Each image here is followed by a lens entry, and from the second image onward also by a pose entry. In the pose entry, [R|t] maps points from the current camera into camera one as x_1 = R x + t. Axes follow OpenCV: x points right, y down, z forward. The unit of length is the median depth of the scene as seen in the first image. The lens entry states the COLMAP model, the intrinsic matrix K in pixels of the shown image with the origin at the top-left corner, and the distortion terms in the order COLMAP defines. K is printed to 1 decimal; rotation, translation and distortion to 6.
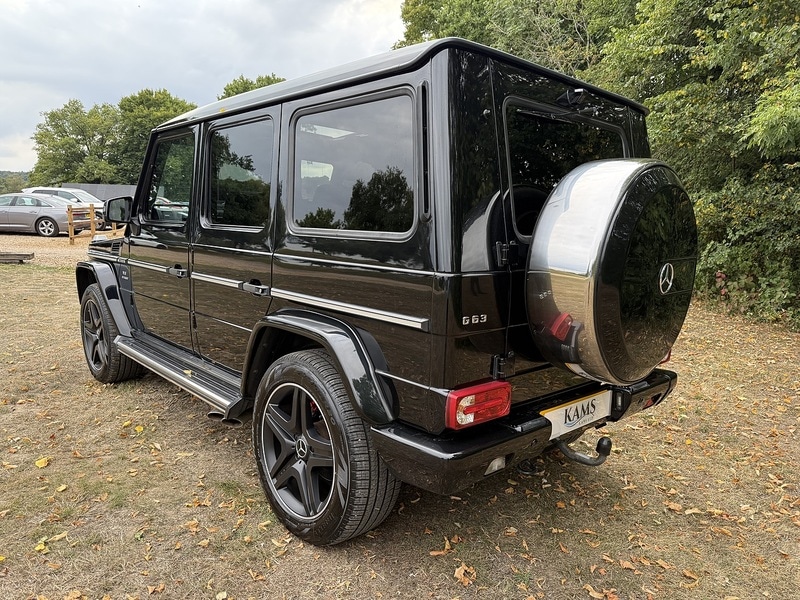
lens RADIAL K [[584.8, 0, 388.7], [0, 584.8, 297.5], [0, 0, 1]] dist [-0.002137, -0.019681]
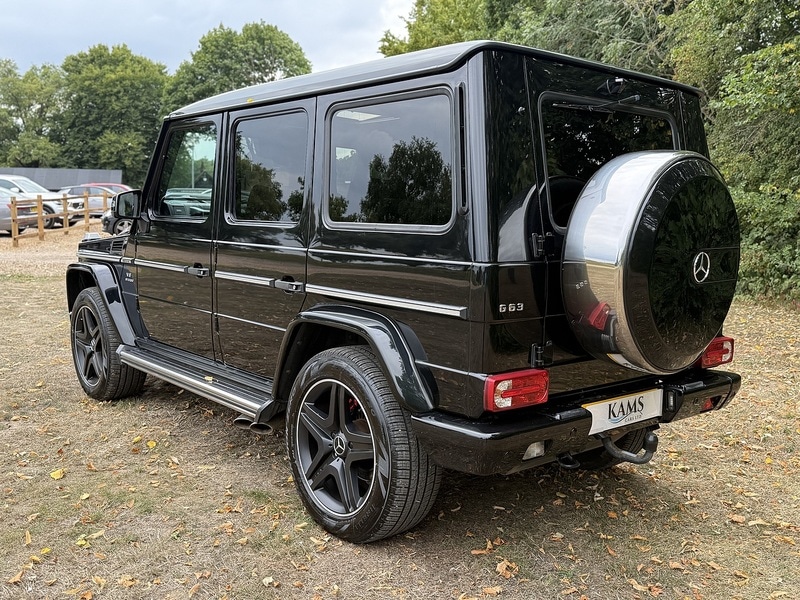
lens RADIAL K [[791.6, 0, 380.5], [0, 791.6, 297.8], [0, 0, 1]] dist [0.009238, -0.026090]
pose [[0.998884, -0.007029, -0.046696, -0.015019], [0.005983, 0.999729, -0.022516, 0.036750], [0.046842, 0.022212, 0.998655, -0.310072]]
